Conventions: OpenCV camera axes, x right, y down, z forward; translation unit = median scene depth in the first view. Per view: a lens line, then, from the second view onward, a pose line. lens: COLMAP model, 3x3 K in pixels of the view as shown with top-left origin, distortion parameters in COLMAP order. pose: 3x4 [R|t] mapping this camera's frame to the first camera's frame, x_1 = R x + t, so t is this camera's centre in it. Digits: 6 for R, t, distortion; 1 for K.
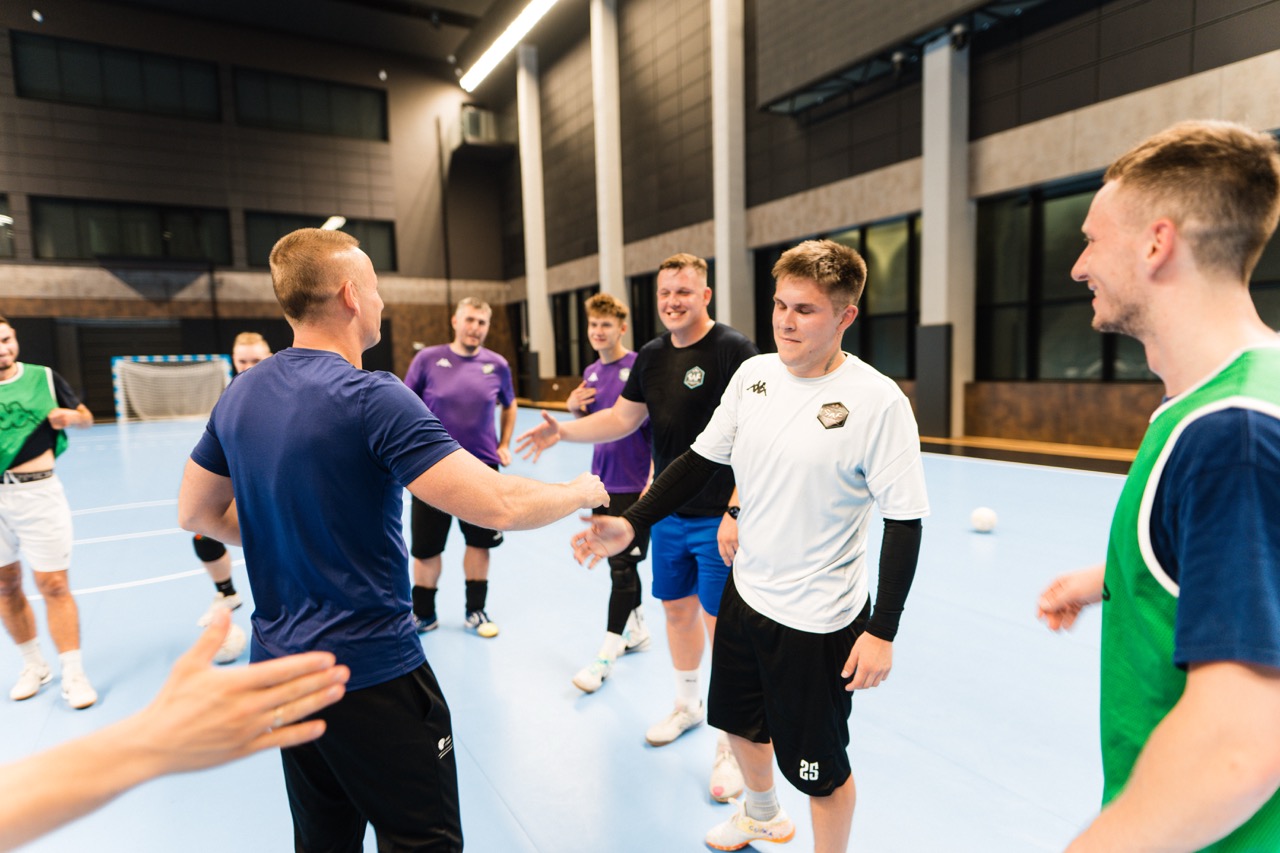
lens RADIAL K [[744.8, 0, 643.3], [0, 744.8, 431.9], [0, 0, 1]] dist [-0.001638, -0.000115]
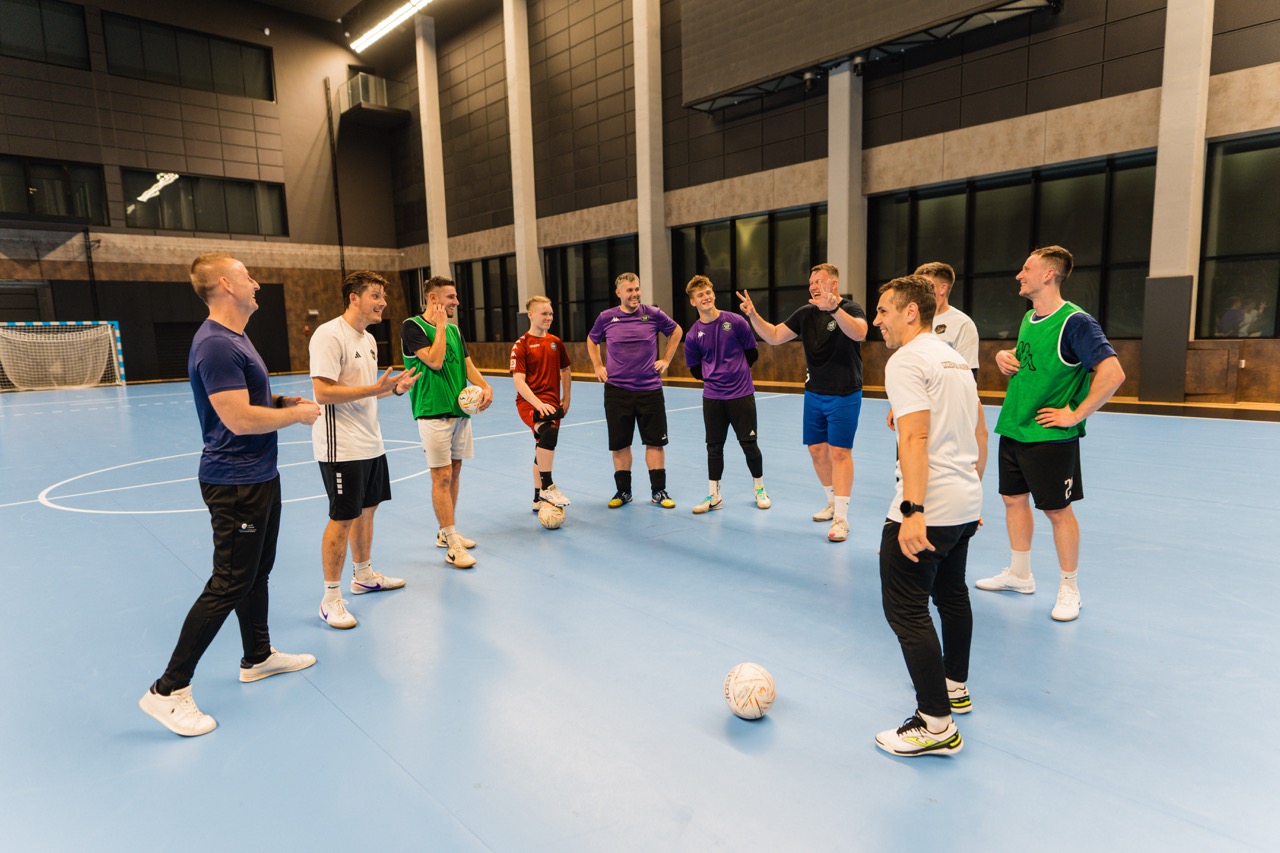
lens RADIAL K [[744.8, 0, 649.4], [0, 744.8, 420.2], [0, 0, 1]] dist [-0.001638, -0.000115]
pose [[0.976473, -0.026342, 0.214023, -0.119251], [0.020673, 0.999375, 0.028681, 0.014047], [-0.214645, -0.023582, 0.976407, -0.096494]]
